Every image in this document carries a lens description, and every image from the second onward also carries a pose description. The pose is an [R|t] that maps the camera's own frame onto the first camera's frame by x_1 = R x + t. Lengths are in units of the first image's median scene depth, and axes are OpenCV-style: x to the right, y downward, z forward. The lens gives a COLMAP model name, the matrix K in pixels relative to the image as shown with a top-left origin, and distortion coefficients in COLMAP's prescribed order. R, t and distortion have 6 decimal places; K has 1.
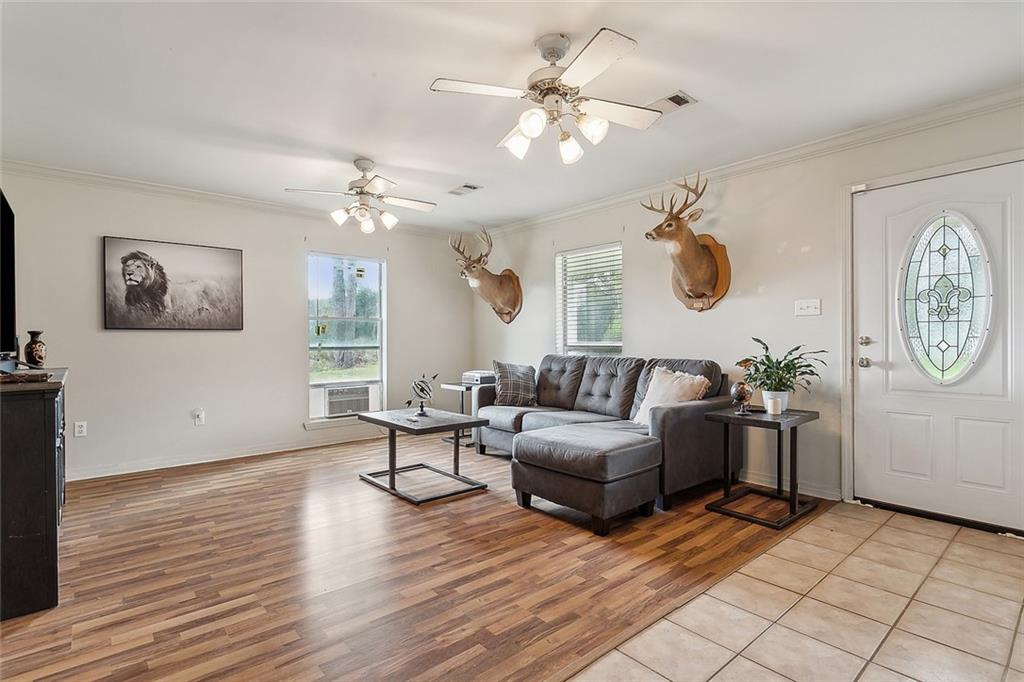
lens RADIAL K [[495.4, 0, 509.0], [0, 495.4, 348.2], [0, 0, 1]] dist [-0.002253, 0.000828]
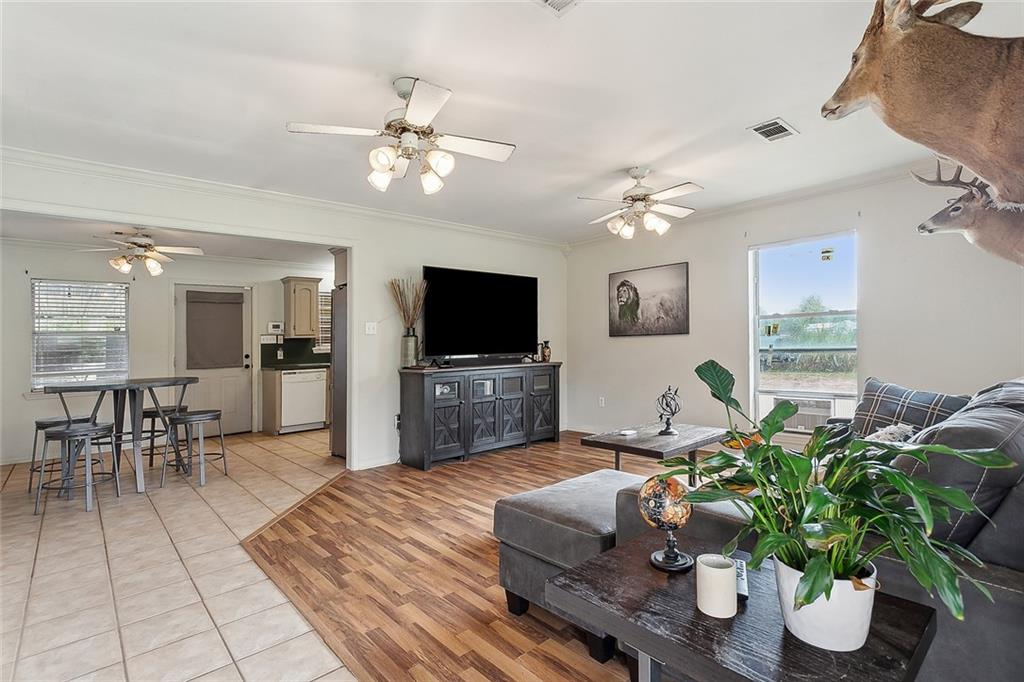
lens RADIAL K [[495.4, 0, 509.1], [0, 495.4, 336.9], [0, 0, 1]] dist [-0.002253, 0.000828]
pose [[0.015726, -0.007616, -0.999847, 0.694991], [0.011050, 0.999911, -0.007443, -0.031830], [0.999815, -0.010931, 0.015809, 0.710687]]
